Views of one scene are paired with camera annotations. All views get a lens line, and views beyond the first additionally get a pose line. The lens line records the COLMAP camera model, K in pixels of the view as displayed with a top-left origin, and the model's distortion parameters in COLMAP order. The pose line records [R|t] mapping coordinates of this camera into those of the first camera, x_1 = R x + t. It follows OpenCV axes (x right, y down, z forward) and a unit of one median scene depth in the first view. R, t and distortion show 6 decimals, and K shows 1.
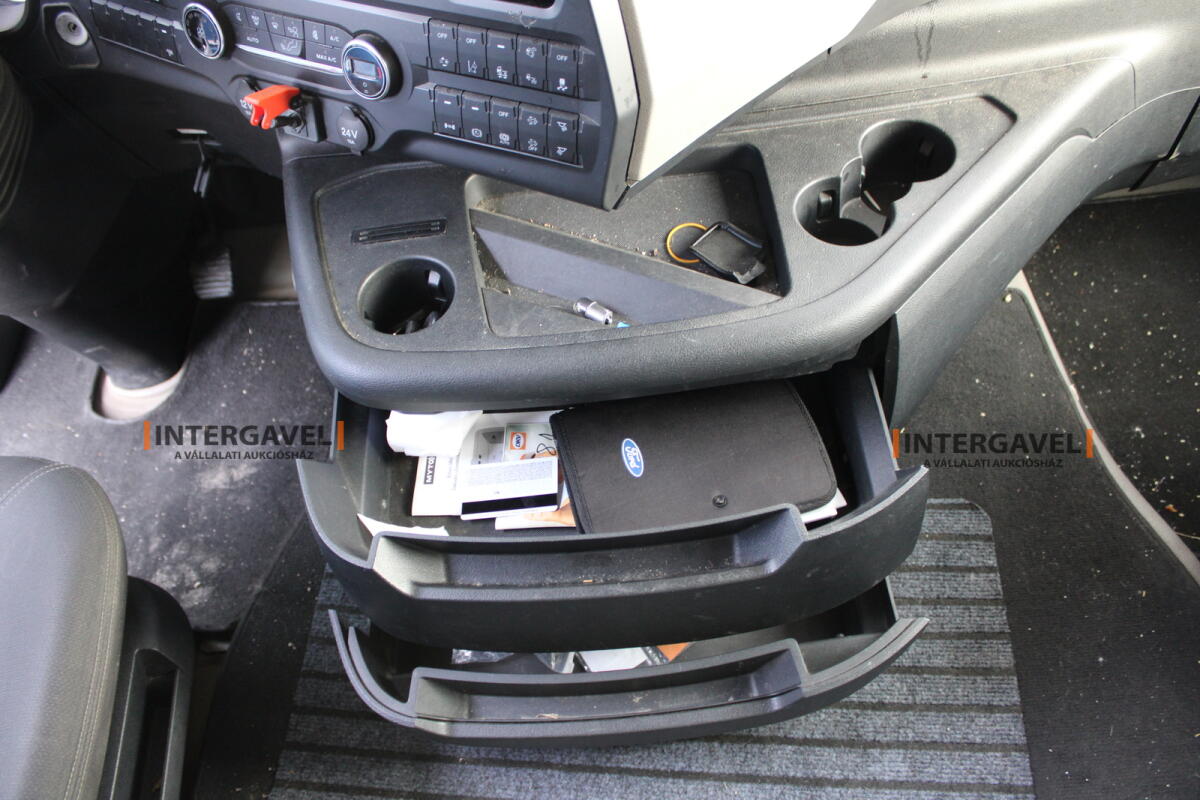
lens RADIAL K [[1007.8, 0, 593.2], [0, 1007.8, 420.4], [0, 0, 1]] dist [-0.175688, 0.168229]
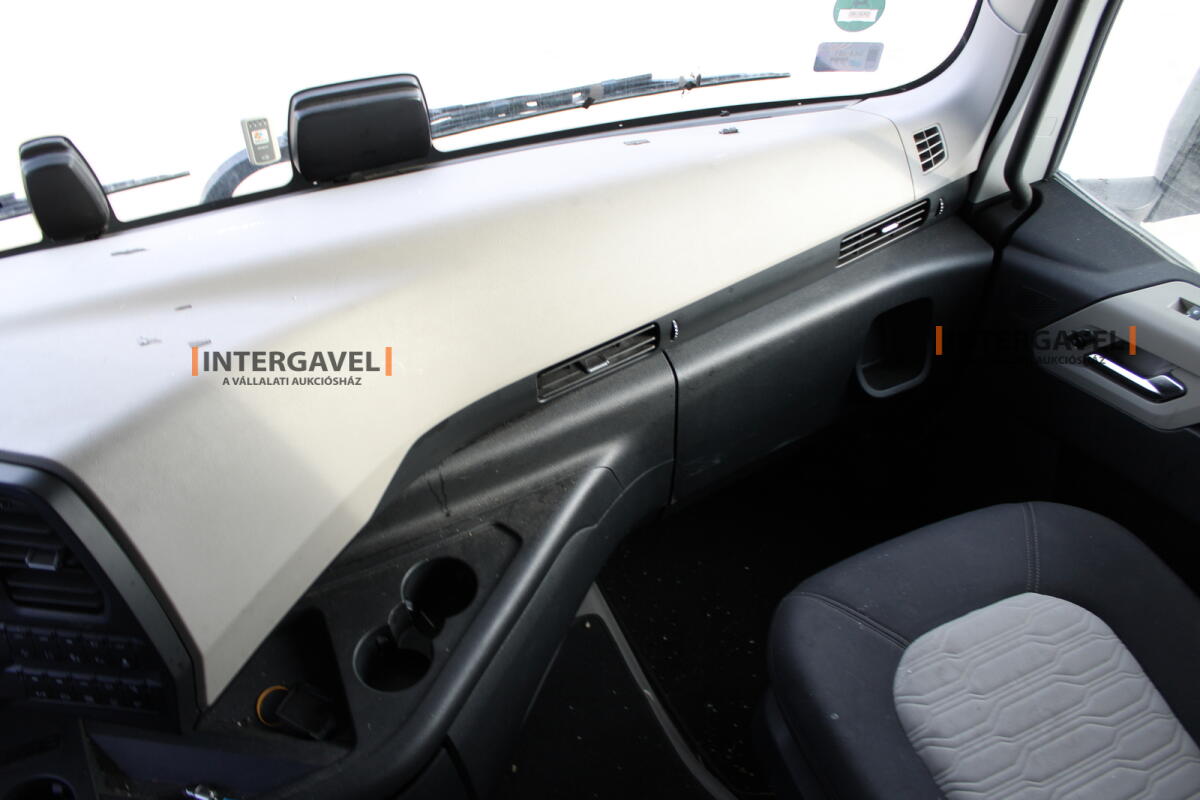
lens RADIAL K [[1007.8, 0, 593.2], [0, 1007.8, 420.4], [0, 0, 1]] dist [-0.175688, 0.168229]
pose [[0.941380, -0.166617, 0.293331, 0.167498], [0.220443, 0.962018, -0.161018, -0.233489], [-0.255361, 0.216242, 0.942353, -0.296395]]
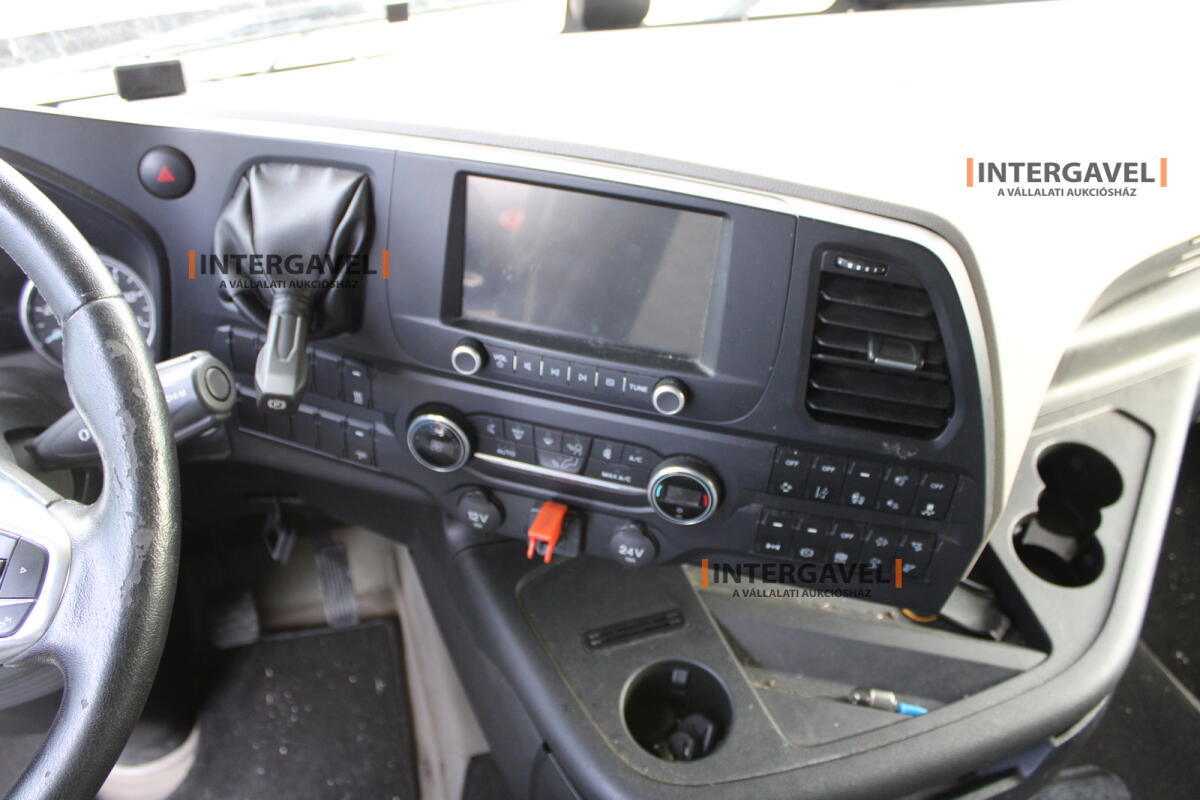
lens RADIAL K [[1007.8, 0, 593.2], [0, 1007.8, 420.4], [0, 0, 1]] dist [-0.175688, 0.168229]
pose [[0.965758, -0.088258, 0.243971, -0.432543], [0.124656, 0.982556, -0.138001, -0.253942], [-0.227536, 0.163688, 0.959913, 0.112483]]
